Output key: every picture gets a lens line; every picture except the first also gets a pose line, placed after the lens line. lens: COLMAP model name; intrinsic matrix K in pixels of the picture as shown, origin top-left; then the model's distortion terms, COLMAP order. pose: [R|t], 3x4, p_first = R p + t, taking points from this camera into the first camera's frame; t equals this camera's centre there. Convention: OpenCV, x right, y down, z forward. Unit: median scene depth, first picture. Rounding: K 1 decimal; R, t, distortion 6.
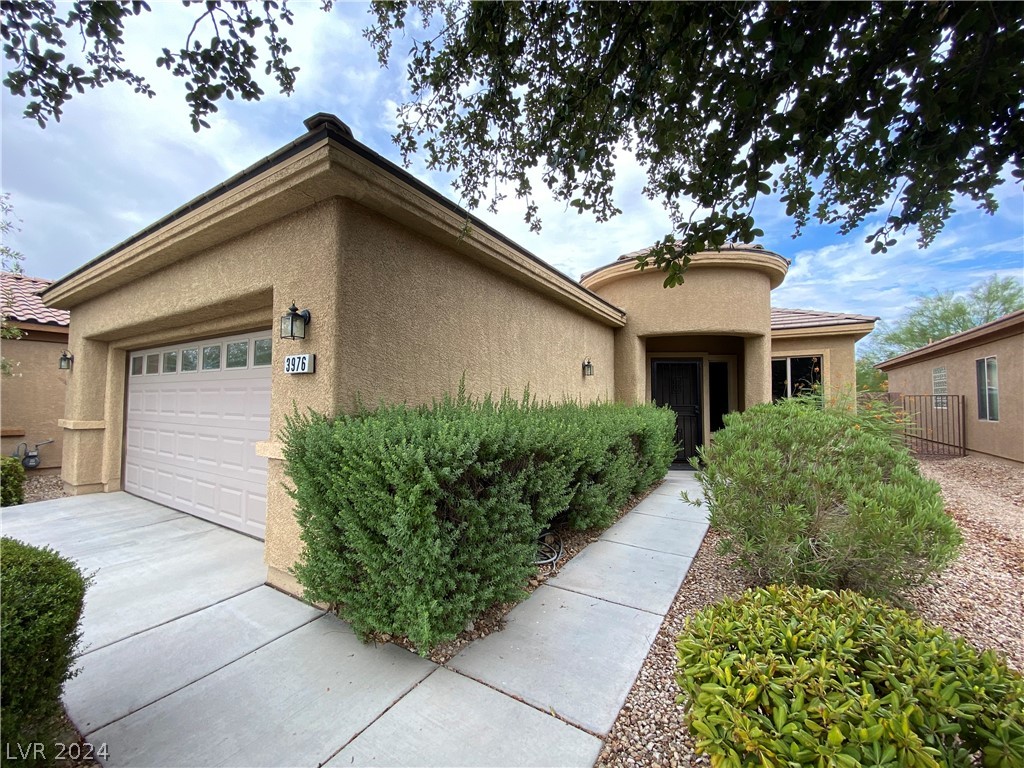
lens RADIAL K [[415.4, 0, 507.0], [0, 415.4, 381.0], [0, 0, 1]] dist [0.024938, -0.021638]
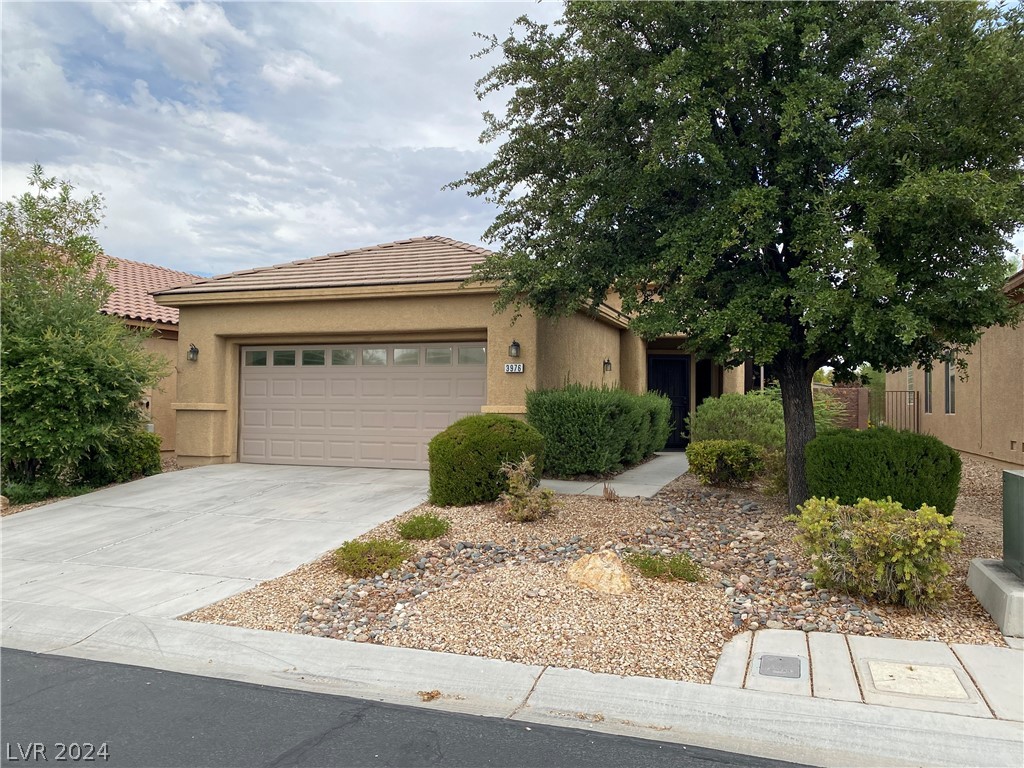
lens RADIAL K [[782.4, 0, 507.5], [0, 782.4, 350.1], [0, 0, 1]] dist [-0.001083, 0.002152]
pose [[0.976390, 0.018700, 0.215203, -0.628415], [-0.014340, 0.999659, -0.021802, -0.020362], [-0.215538, 0.018202, 0.976326, -1.280519]]
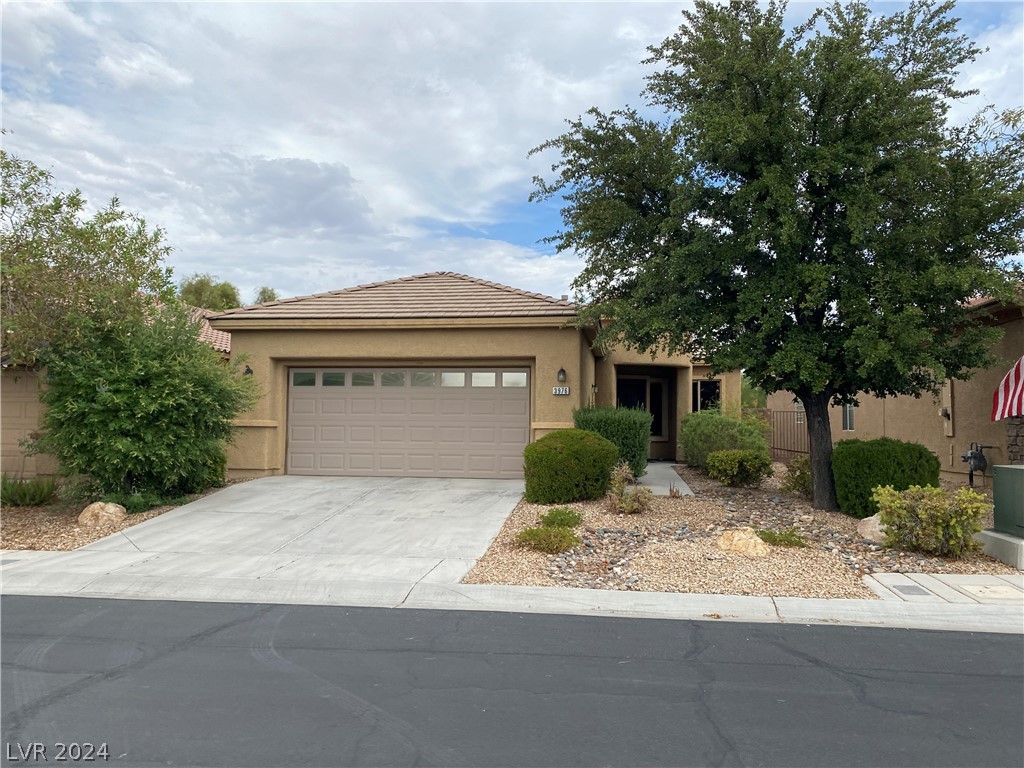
lens RADIAL K [[772.4, 0, 512.0], [0, 772.4, 384.0], [0, 0, 1]] dist [0.003613, -0.000589]
pose [[0.917209, 0.023280, 0.397725, -1.185614], [-0.023495, 0.999715, -0.004333, -0.025230], [-0.397713, -0.005370, 0.917494, -1.410191]]
